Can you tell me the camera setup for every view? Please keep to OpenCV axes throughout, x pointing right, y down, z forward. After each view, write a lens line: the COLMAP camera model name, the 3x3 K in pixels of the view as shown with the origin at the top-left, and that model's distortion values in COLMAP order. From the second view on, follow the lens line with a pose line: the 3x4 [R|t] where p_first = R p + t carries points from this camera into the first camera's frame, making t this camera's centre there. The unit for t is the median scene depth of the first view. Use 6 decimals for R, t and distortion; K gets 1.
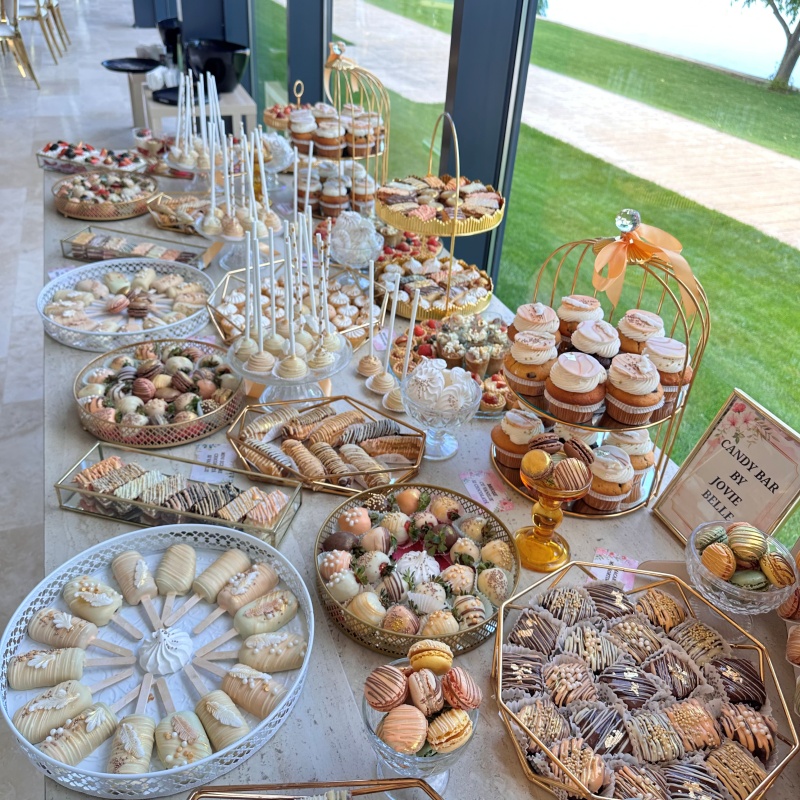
lens RADIAL K [[727.4, 0, 404.6], [0, 727.4, 387.4], [0, 0, 1]] dist [0.007611, 0.000000]
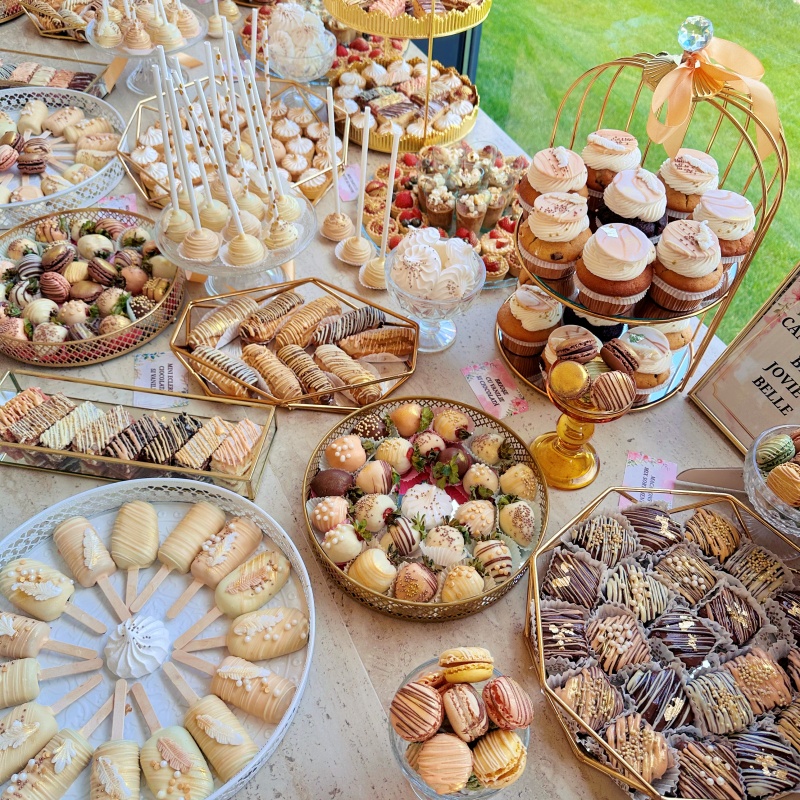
lens RADIAL K [[727.4, 0, 406.8], [0, 727.4, 399.1], [0, 0, 1]] dist [0.007611, 0.000000]
pose [[0.995771, -0.078776, 0.047274, -0.032413], [0.060899, 0.951244, 0.302366, -0.114671], [-0.068788, -0.298208, 0.952019, 0.224272]]
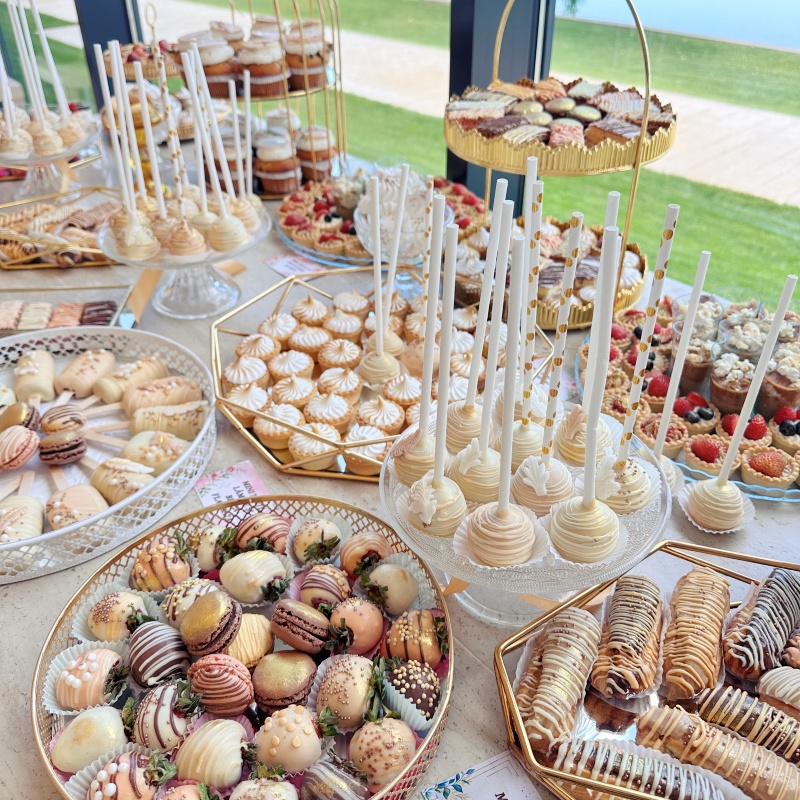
lens RADIAL K [[727.4, 0, 403.5], [0, 727.4, 385.4], [0, 0, 1]] dist [0.007611, 0.000000]
pose [[0.937900, -0.246341, 0.244253, -0.385765], [0.236474, 0.969156, 0.069407, -0.183961], [-0.253817, -0.007338, 0.967224, 0.717511]]
